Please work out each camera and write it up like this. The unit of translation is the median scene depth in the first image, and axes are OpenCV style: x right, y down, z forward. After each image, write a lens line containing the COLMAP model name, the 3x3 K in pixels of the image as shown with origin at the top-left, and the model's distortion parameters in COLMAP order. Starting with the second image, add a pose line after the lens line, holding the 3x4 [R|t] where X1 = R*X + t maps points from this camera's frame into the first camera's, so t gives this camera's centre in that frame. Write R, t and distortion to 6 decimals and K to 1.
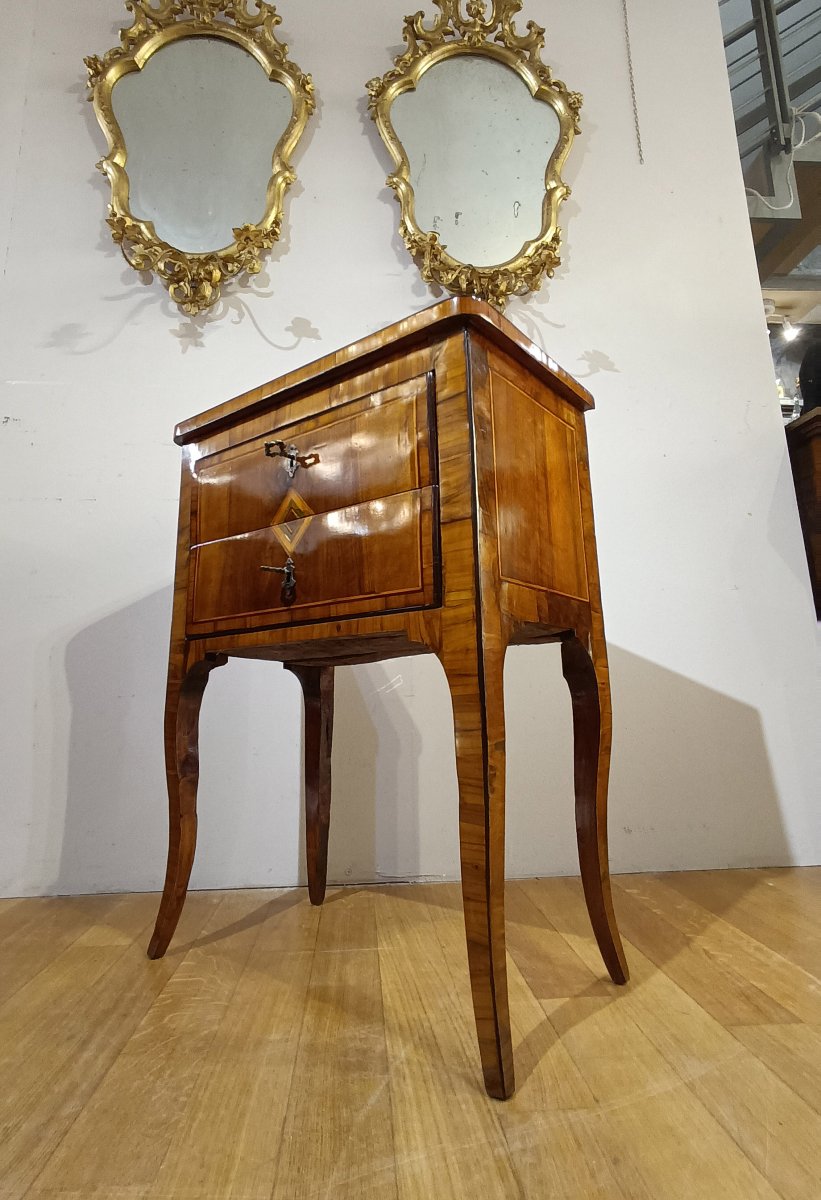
lens RADIAL K [[664.0, 0, 412.8], [0, 664.0, 558.6], [0, 0, 1]] dist [-0.009321, 0.015983]
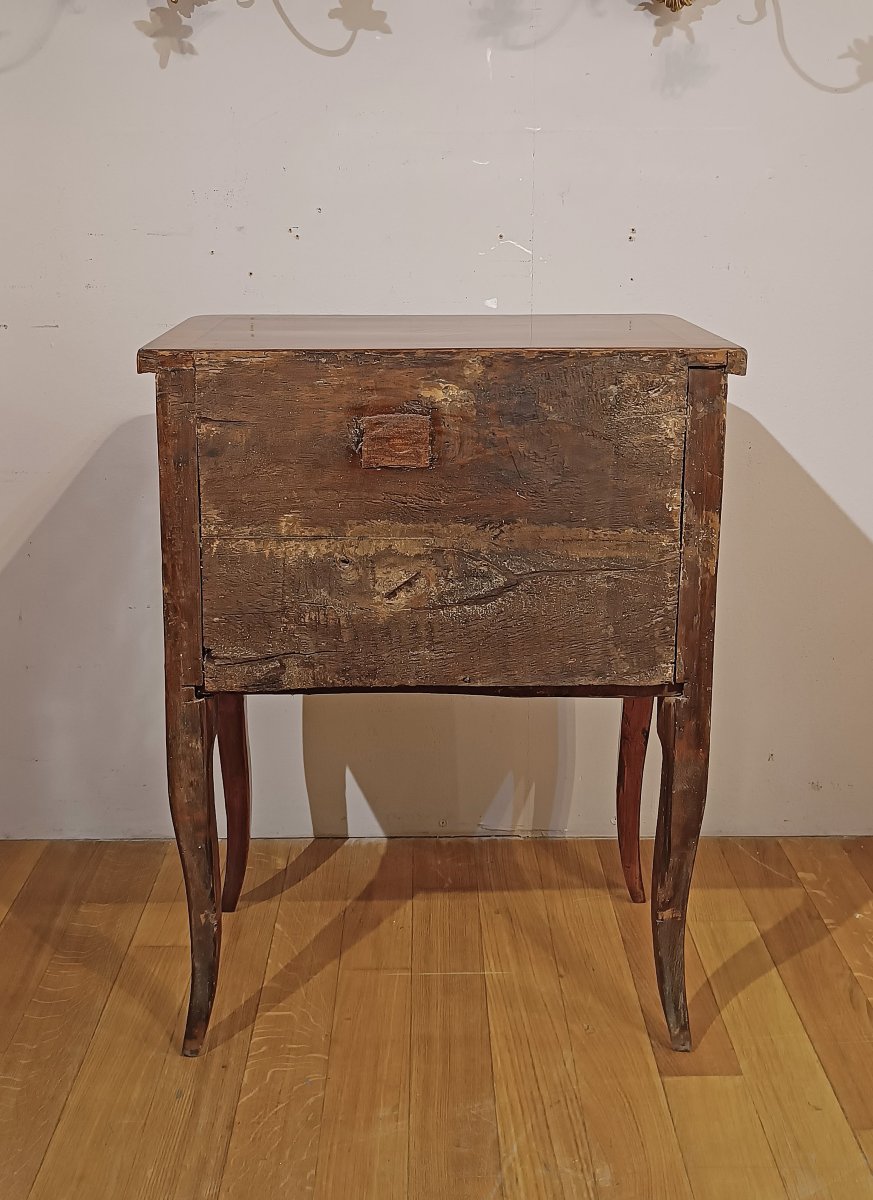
lens RADIAL K [[1245.5, 0, 440.3], [0, 1245.5, 452.5], [0, 0, 1]] dist [0.013918, 0.000000]
pose [[0.997607, 0.027072, -0.063614, -0.031723], [0.000175, 0.919154, 0.393898, -0.846574], [0.069134, -0.392967, 0.916950, -0.287401]]
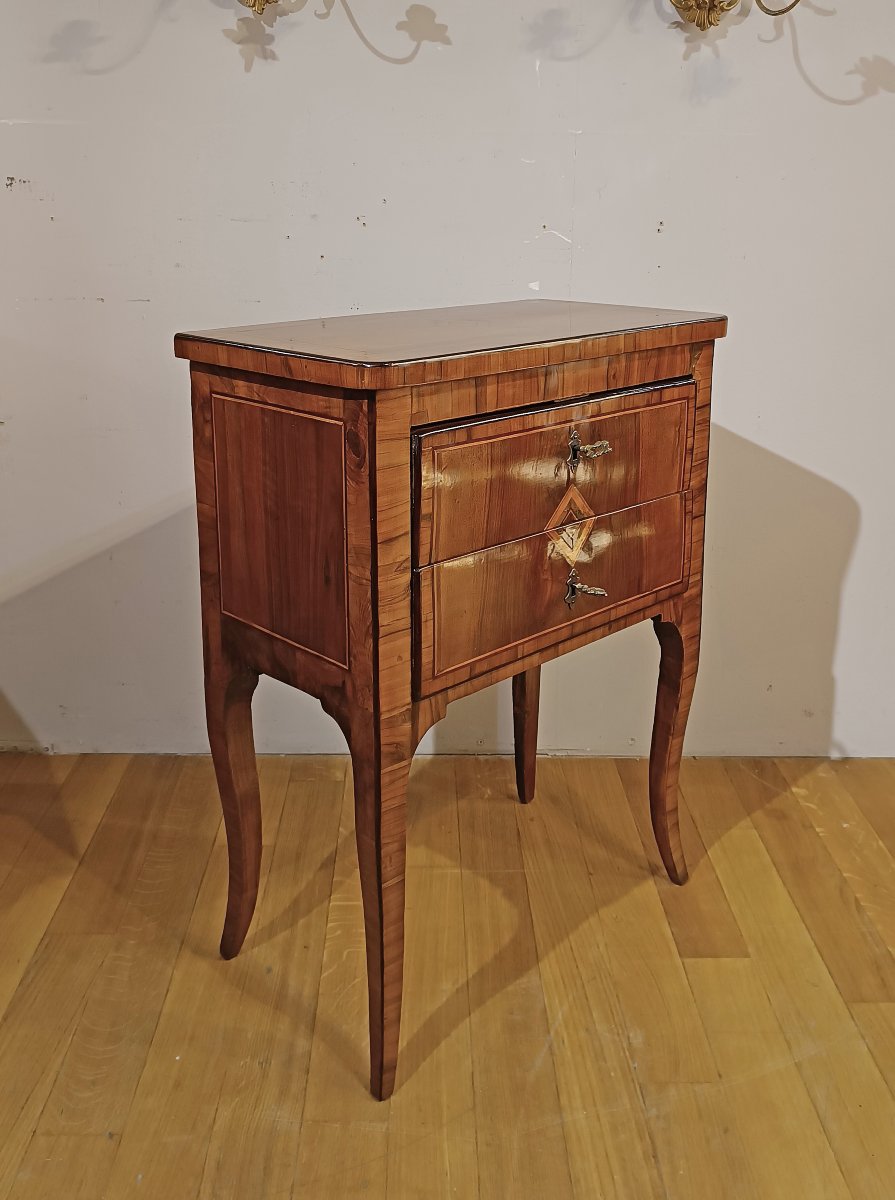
lens RADIAL K [[1164.8, 0, 452.0], [0, 1164.8, 434.9], [0, 0, 1]] dist [0.014519, 0.000000]
pose [[0.998027, 0.042769, -0.045977, -0.136723], [-0.019578, 0.907631, 0.419312, -0.926845], [0.059664, -0.417585, 0.906677, -0.405532]]
